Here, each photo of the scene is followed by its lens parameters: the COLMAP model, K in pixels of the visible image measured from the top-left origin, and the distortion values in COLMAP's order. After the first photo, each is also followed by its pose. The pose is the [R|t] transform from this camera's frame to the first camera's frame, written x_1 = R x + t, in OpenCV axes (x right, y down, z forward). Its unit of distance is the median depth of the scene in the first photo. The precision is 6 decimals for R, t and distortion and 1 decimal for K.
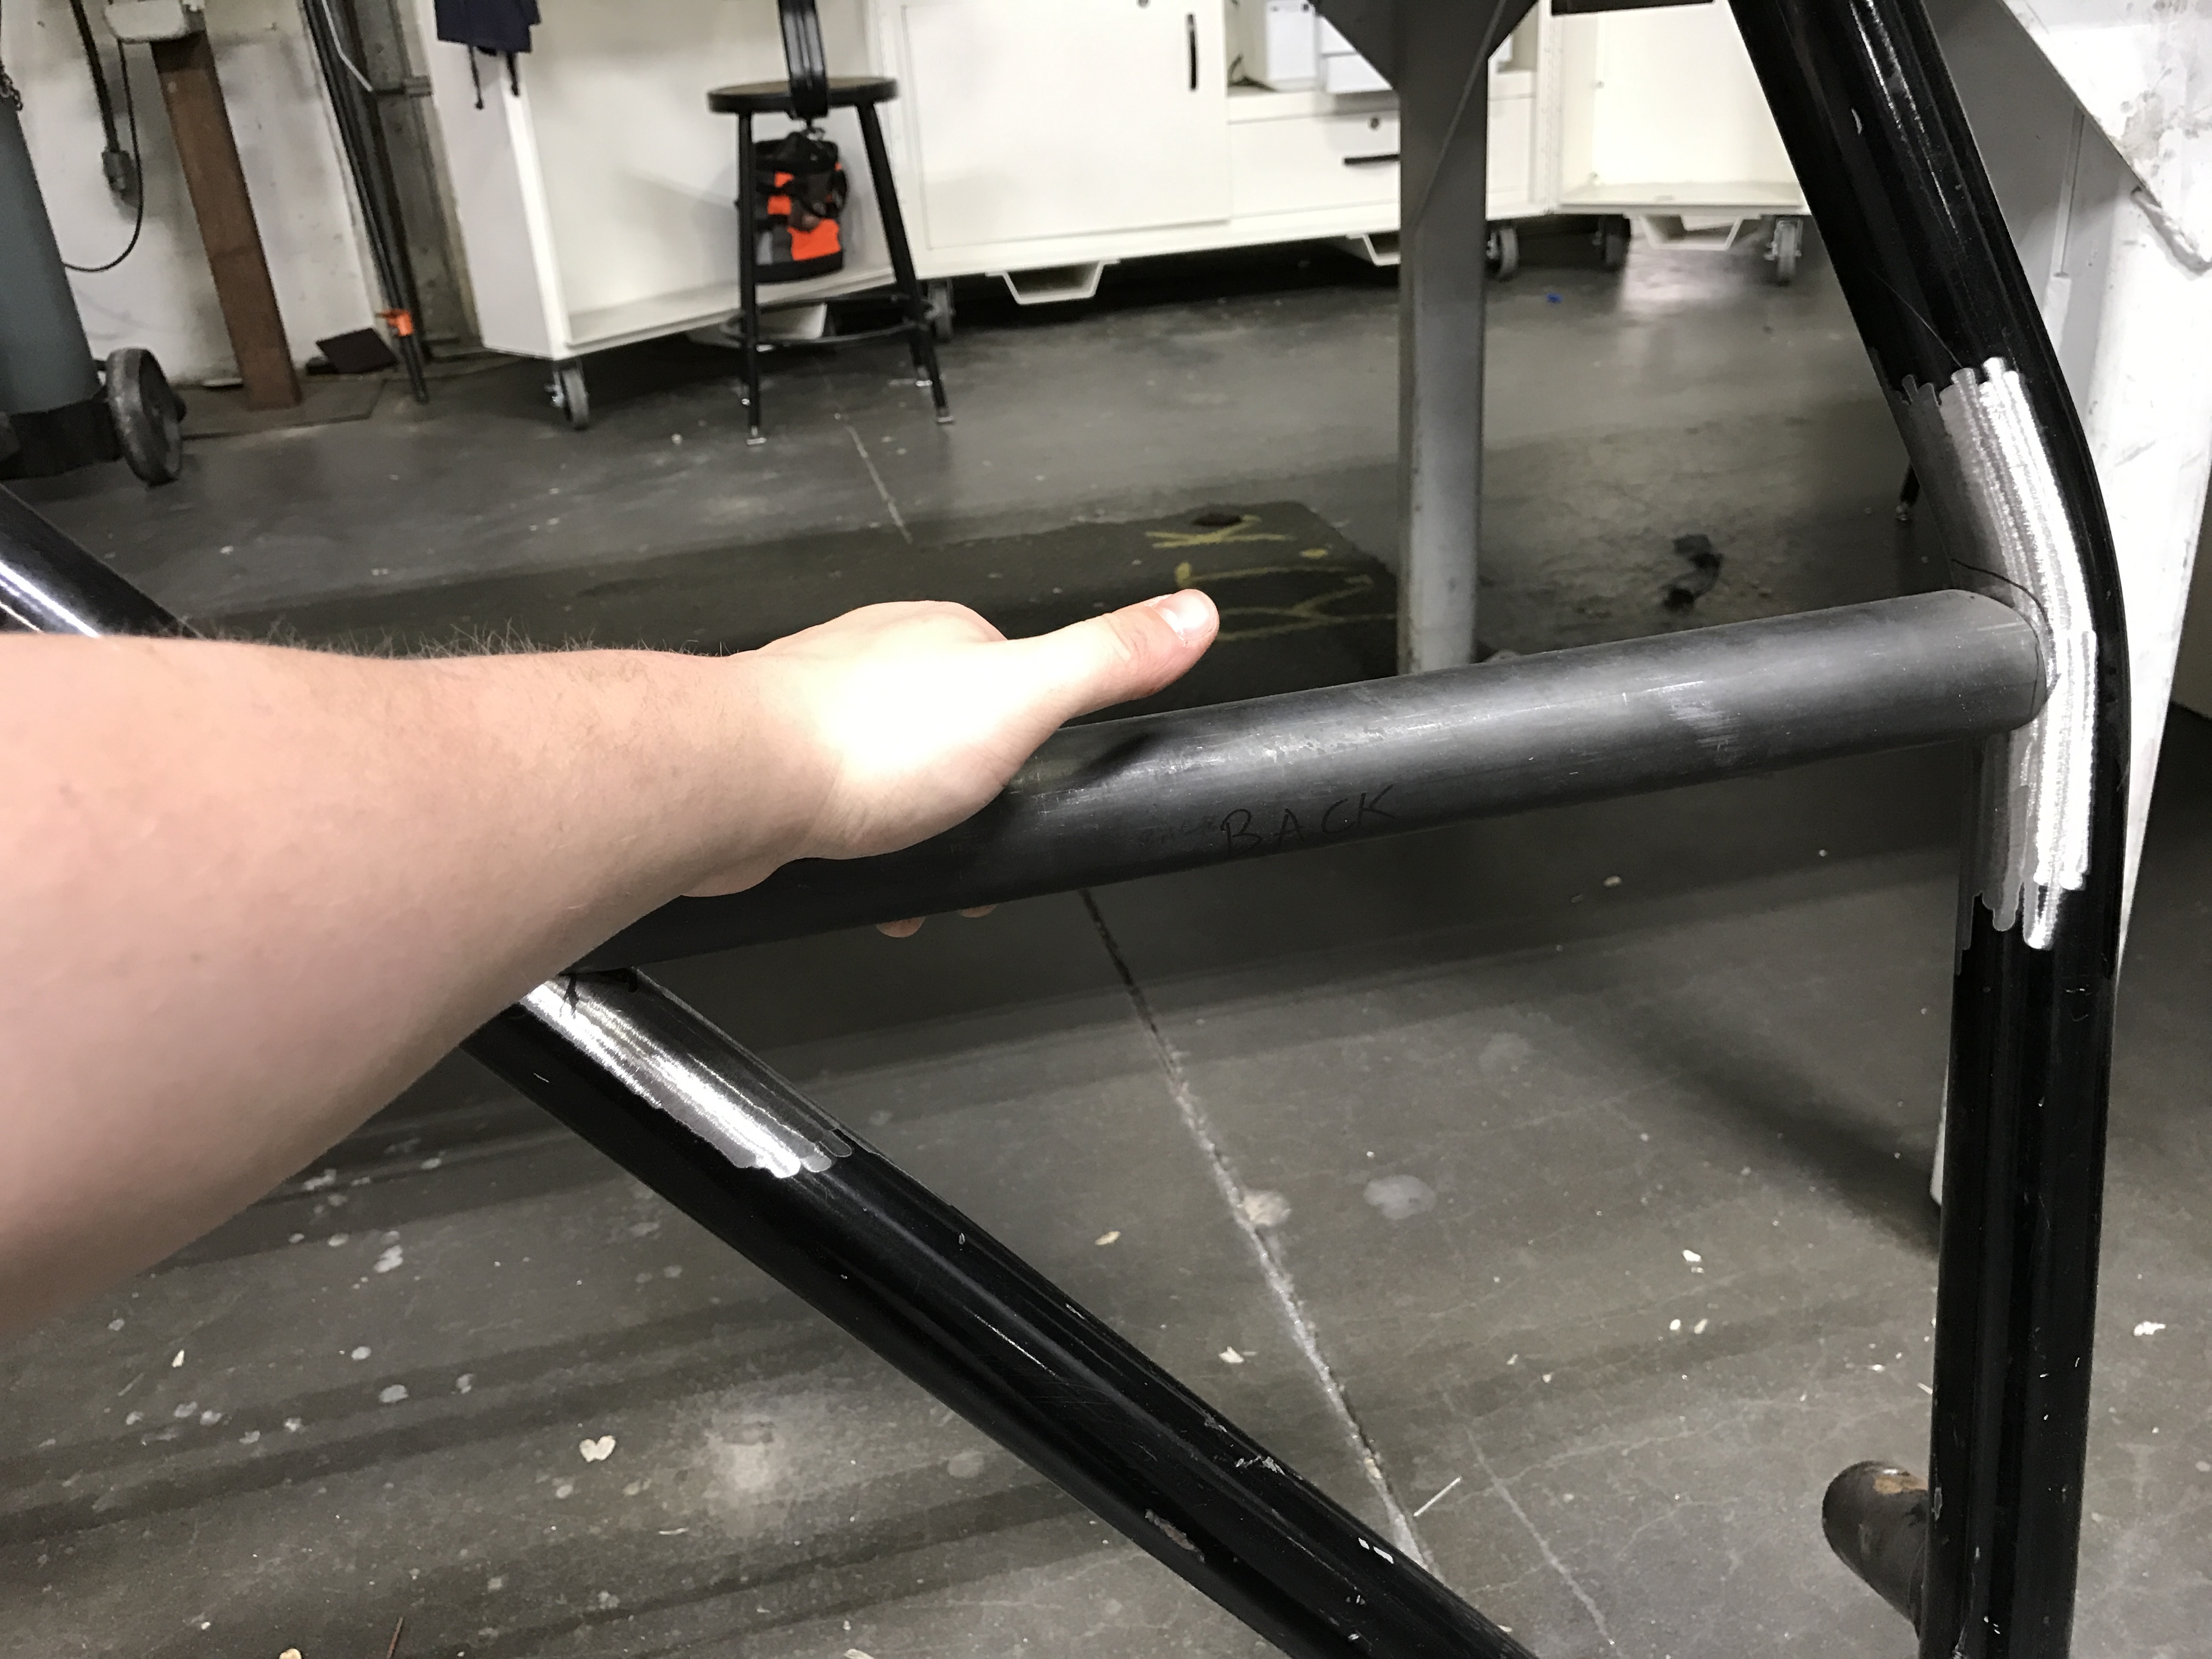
lens RADIAL K [[1812.0, 0, 1106.0], [0, 1812.0, 829.5], [0, 0, 1]] dist [0.010425, 0.008820]
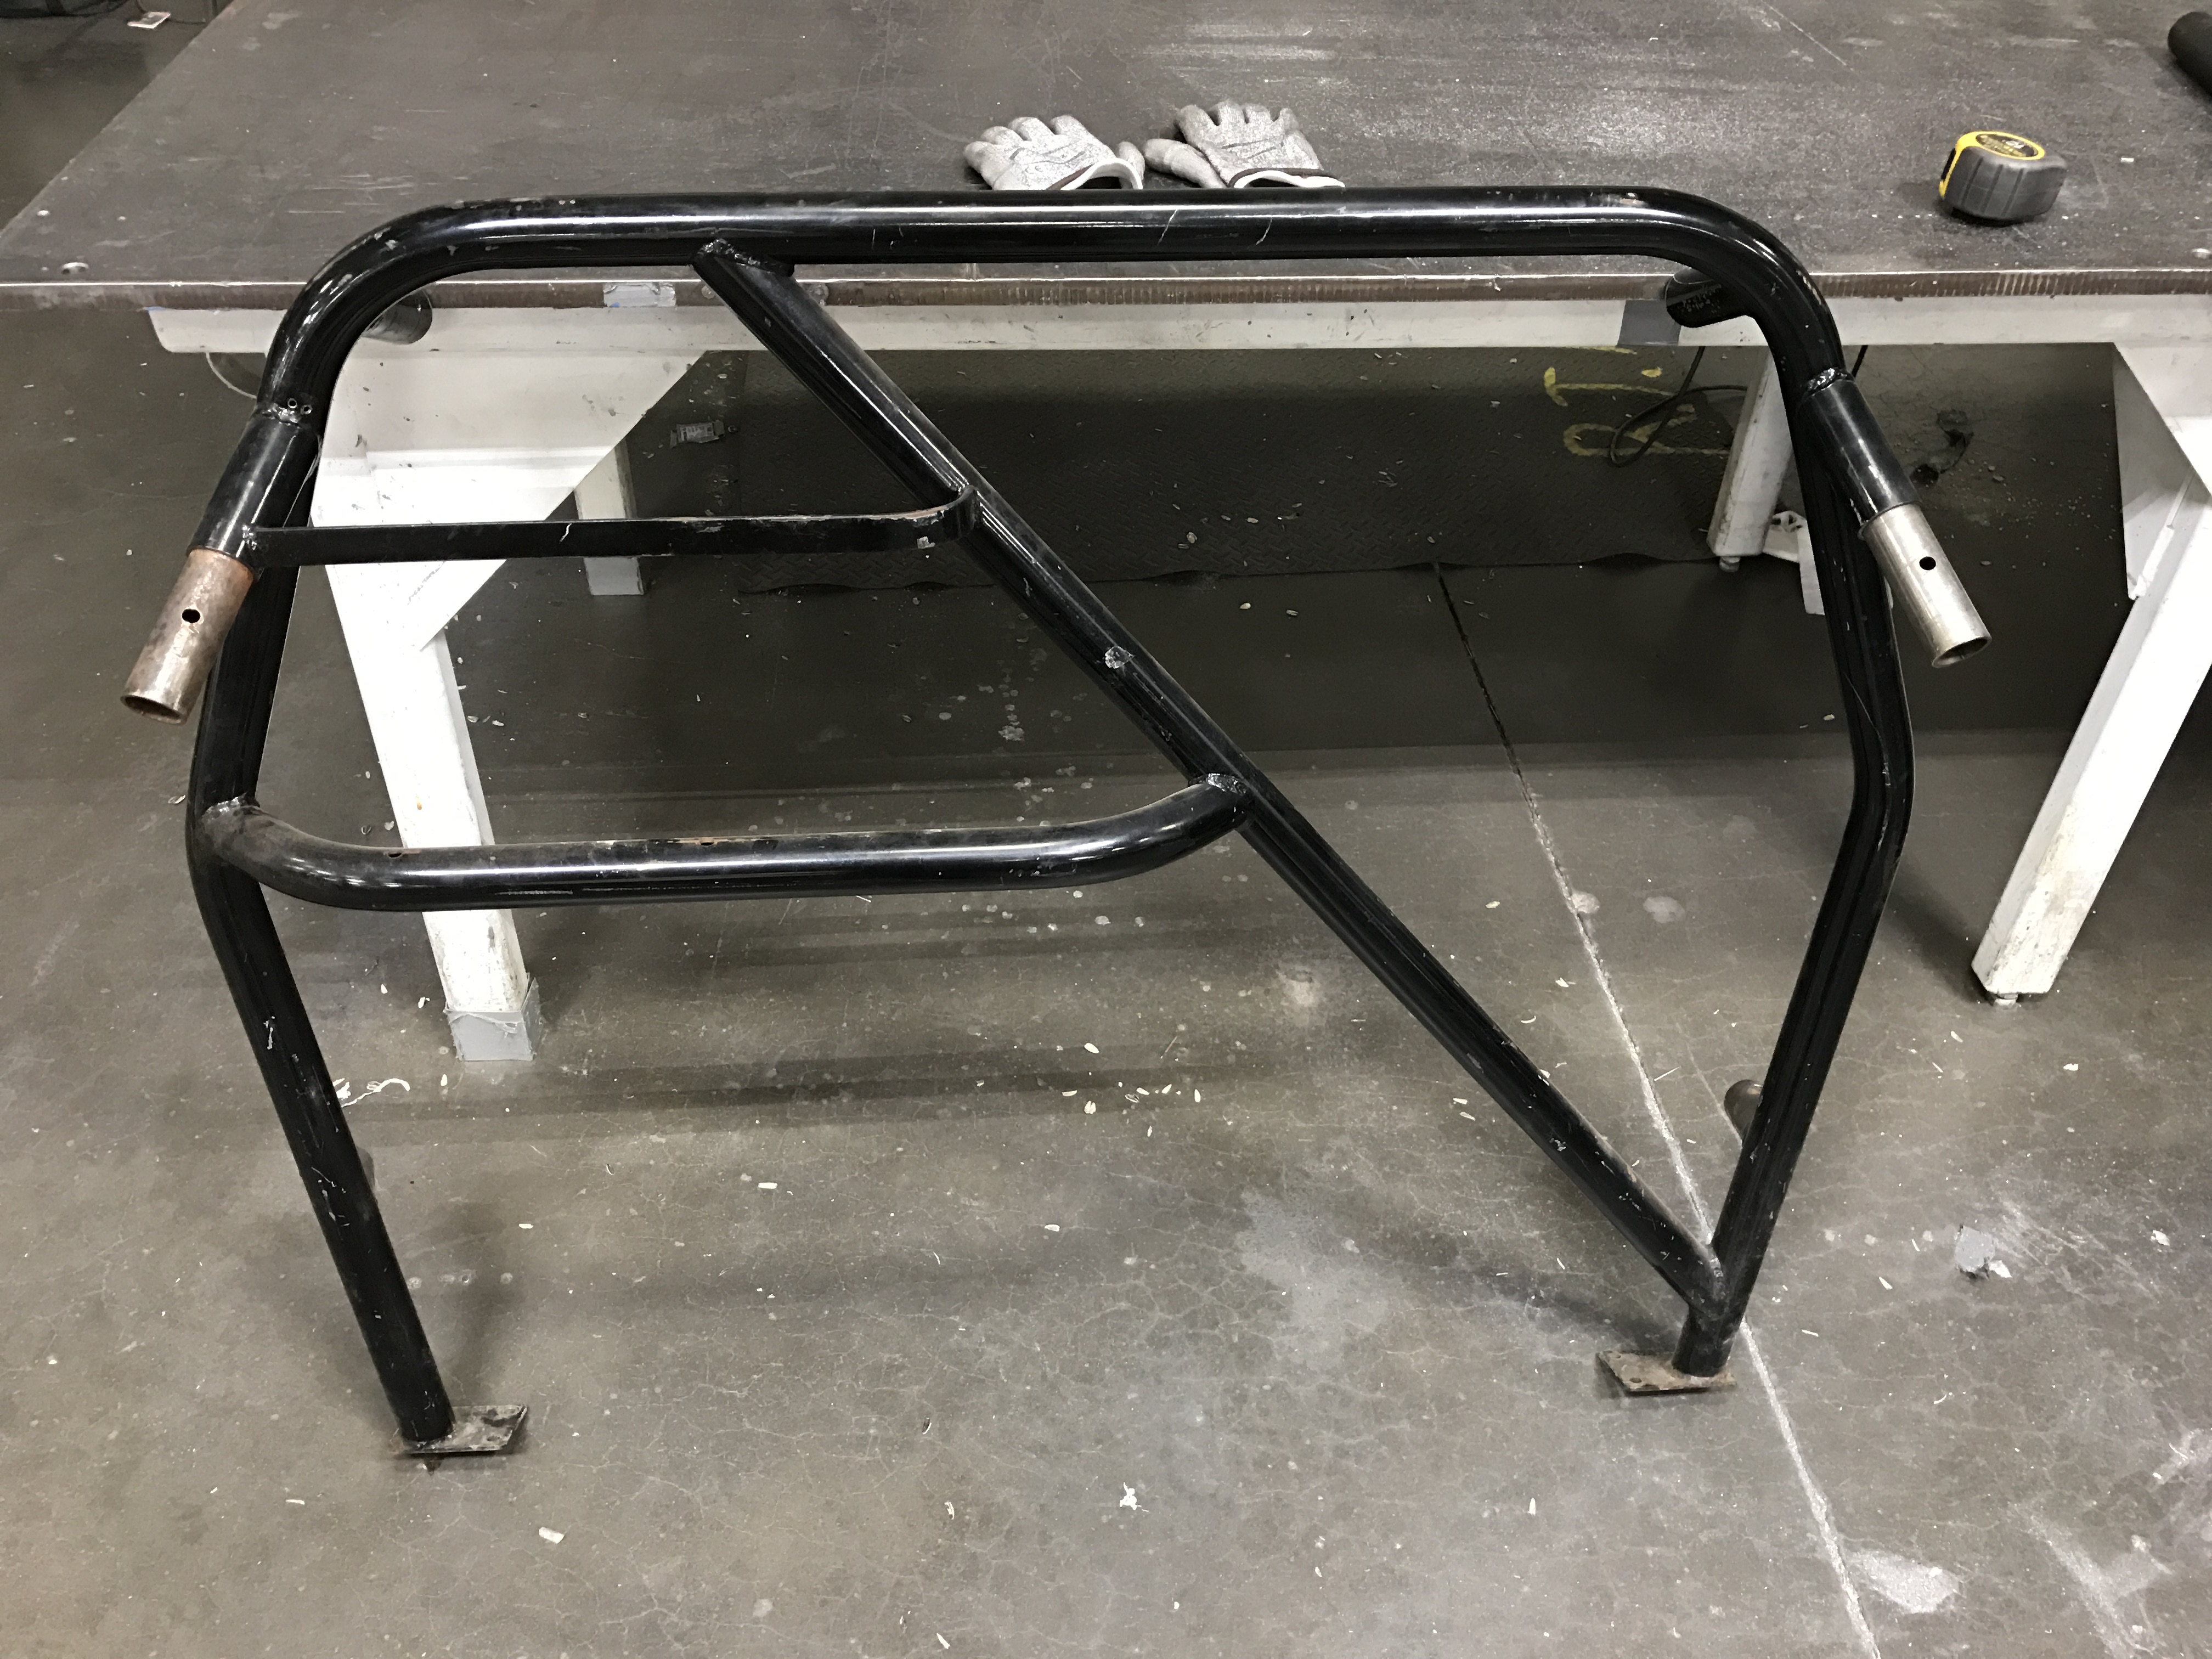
lens RADIAL K [[1779.7, 0, 1096.5], [0, 1779.7, 848.1], [0, 0, 1]] dist [0.086457, -0.189741]
pose [[0.983401, 0.171856, -0.058200, -0.313289], [-0.150407, 0.951525, 0.268286, -0.257049], [0.101485, -0.255079, 0.961580, -0.763195]]
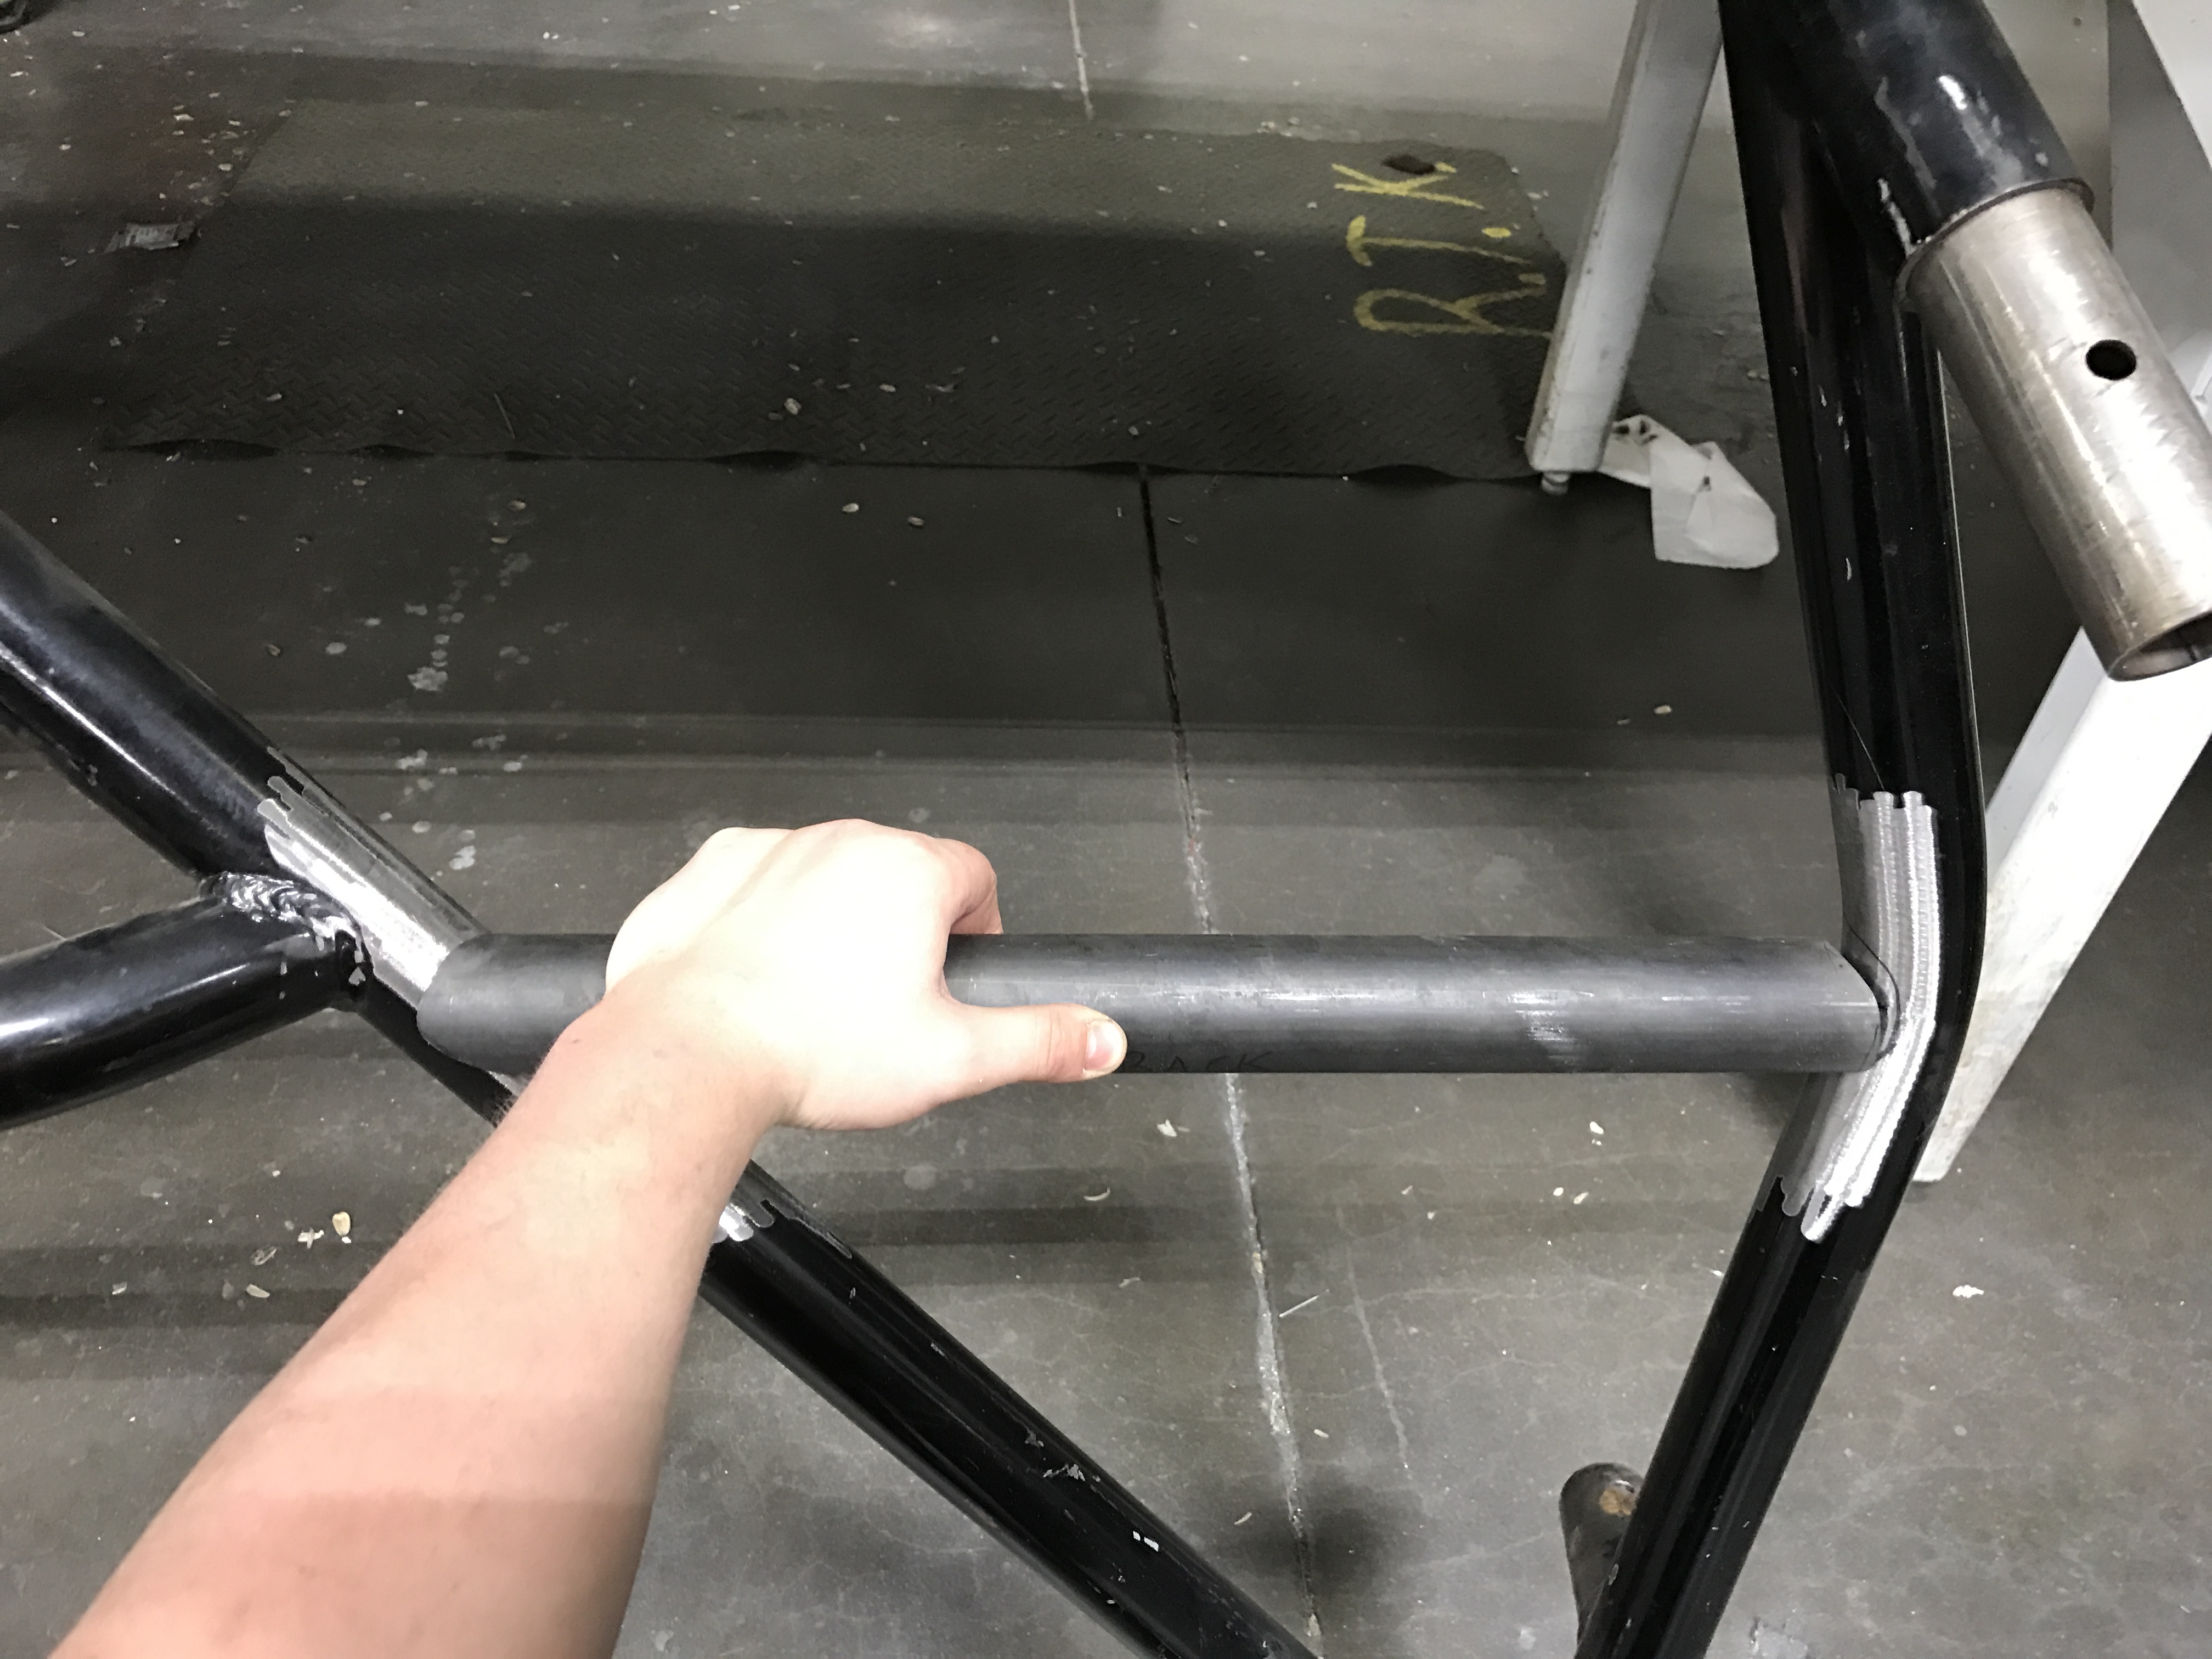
lens RADIAL K [[1792.0, 0, 1124.0], [0, 1792.0, 834.7], [0, 0, 1]] dist [0.084035, -0.181573]
pose [[0.976350, 0.215126, -0.021481, 0.026739], [-0.199998, 0.936465, 0.288155, -0.203123], [0.082106, -0.277044, 0.957343, -0.032185]]
